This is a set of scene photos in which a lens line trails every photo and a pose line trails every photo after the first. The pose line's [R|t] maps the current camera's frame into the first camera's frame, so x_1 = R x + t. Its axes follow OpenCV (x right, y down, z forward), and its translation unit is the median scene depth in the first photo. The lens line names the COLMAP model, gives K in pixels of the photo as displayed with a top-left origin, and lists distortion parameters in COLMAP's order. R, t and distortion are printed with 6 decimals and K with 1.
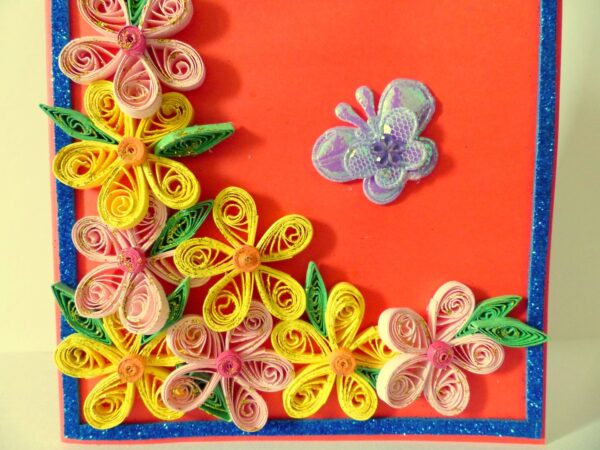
lens RADIAL K [[457.6, 0, 299.4], [0, 457.6, 224.2], [0, 0, 1]] dist [-0.024987, -0.005537]
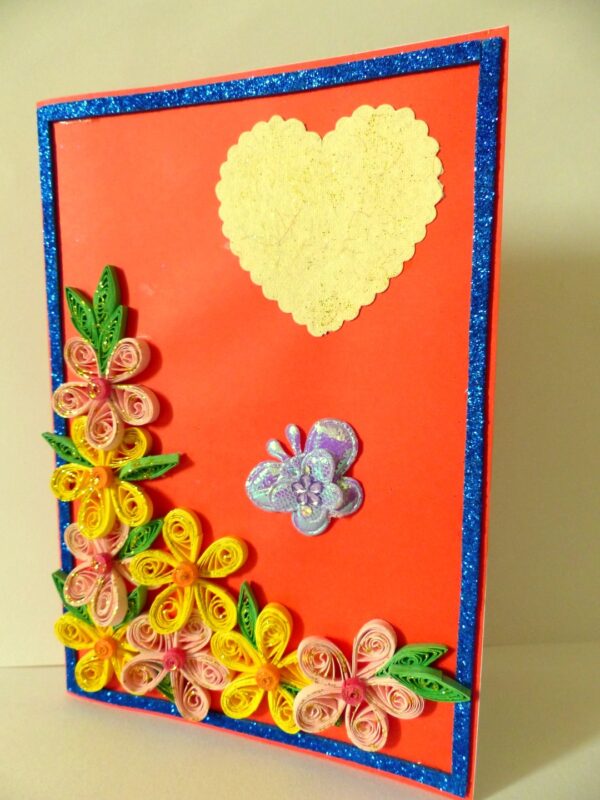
lens RADIAL K [[610.1, 0, 300.0], [0, 610.1, 400.0], [0, 0, 1]] dist [-0.024987, -0.005537]
pose [[0.923613, 0.035291, -0.381697, 0.705287], [-0.023607, 0.999100, 0.035252, -0.414541], [0.382597, -0.023548, 0.923615, -0.283153]]
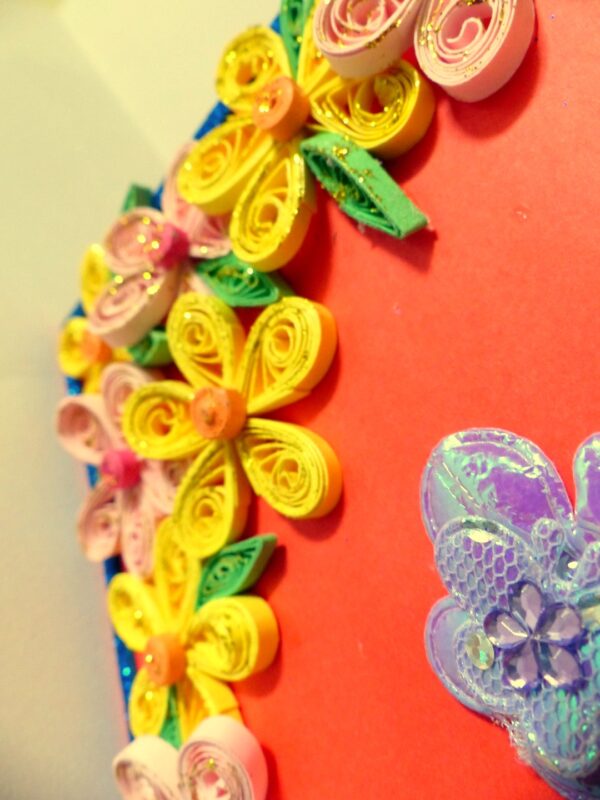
lens RADIAL K [[610.1, 0, 300.0], [0, 610.1, 400.0], [0, 0, 1]] dist [-0.024987, -0.005537]
pose [[0.260097, 0.853408, -0.451713, 0.202926], [-0.681482, 0.493660, 0.540260, -0.357689], [0.684055, 0.167314, 0.709982, 0.566614]]
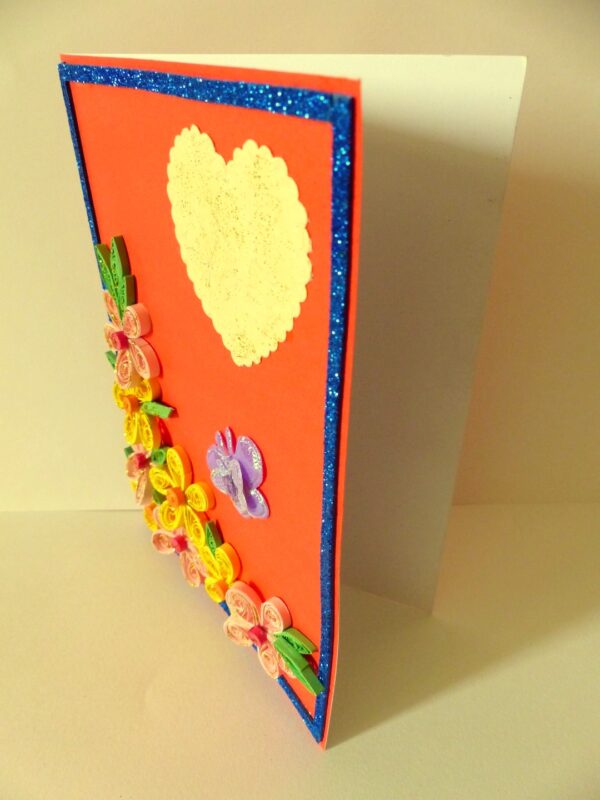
lens RADIAL K [[610.1, 0, 300.0], [0, 610.1, 400.0], [0, 0, 1]] dist [-0.024987, -0.005537]
pose [[0.565241, 0.433207, -0.702022, 1.296874], [-0.049035, 0.867152, 0.495625, -1.141786], [0.823467, -0.245724, 0.511392, 0.413038]]
